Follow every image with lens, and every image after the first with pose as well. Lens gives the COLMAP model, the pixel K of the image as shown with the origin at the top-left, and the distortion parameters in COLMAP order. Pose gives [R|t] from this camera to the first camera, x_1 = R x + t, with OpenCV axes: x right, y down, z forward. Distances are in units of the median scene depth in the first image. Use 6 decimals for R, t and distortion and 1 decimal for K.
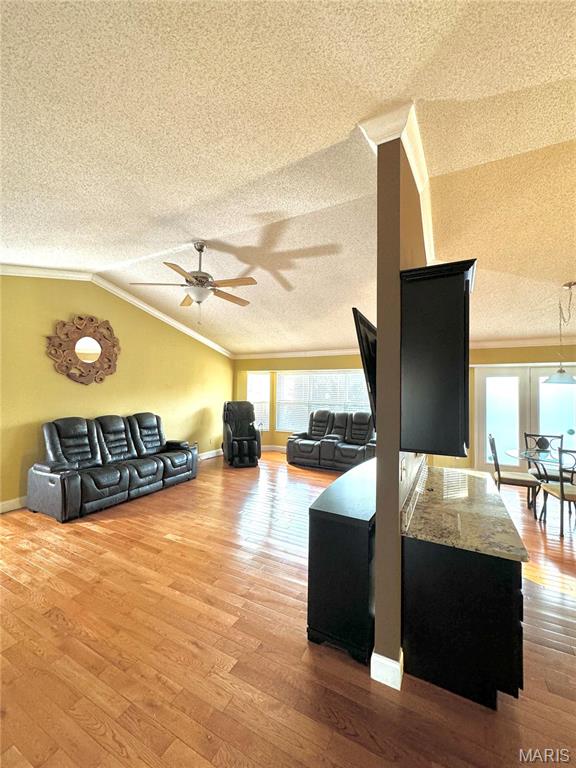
lens RADIAL K [[306.9, 0, 286.5], [0, 306.9, 383.5], [0, 0, 1]] dist [-0.001522, 0.000361]
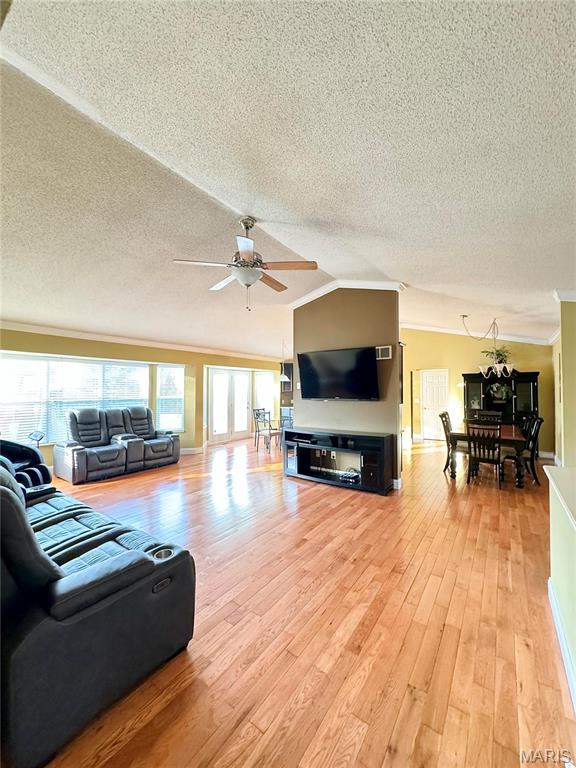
lens RADIAL K [[306.9, 0, 283.6], [0, 306.9, 385.4], [0, 0, 1]] dist [-0.001522, 0.000361]
pose [[0.136261, -0.004032, 0.990665, -0.733415], [-0.029094, 0.999544, 0.008070, 0.005500], [-0.990246, -0.029922, 0.136081, 0.471921]]
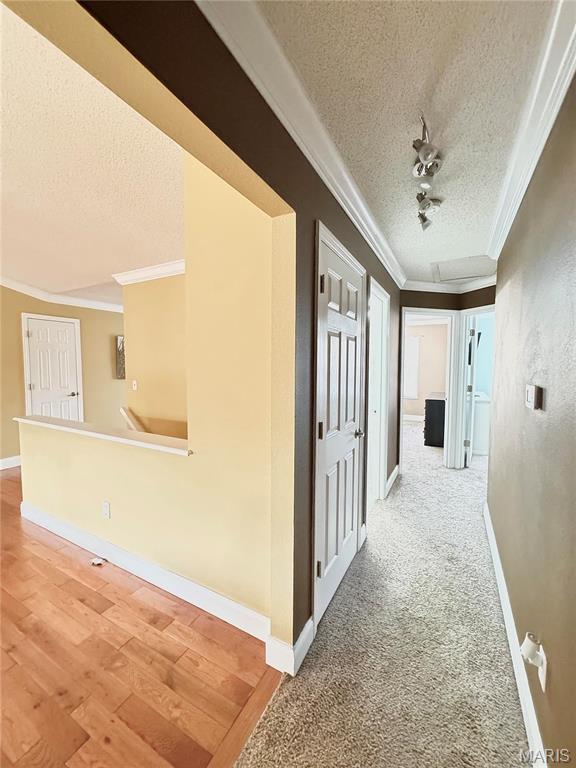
lens RADIAL K [[306.9, 0, 286.8], [0, 306.9, 383.3], [0, 0, 1]] dist [-0.001522, 0.000361]
pose [[-0.999838, -0.017967, 0.000456, -0.755268], [-0.017943, 0.999322, 0.032145, 0.009899], [-0.001034, 0.032132, -0.999483, 0.700796]]
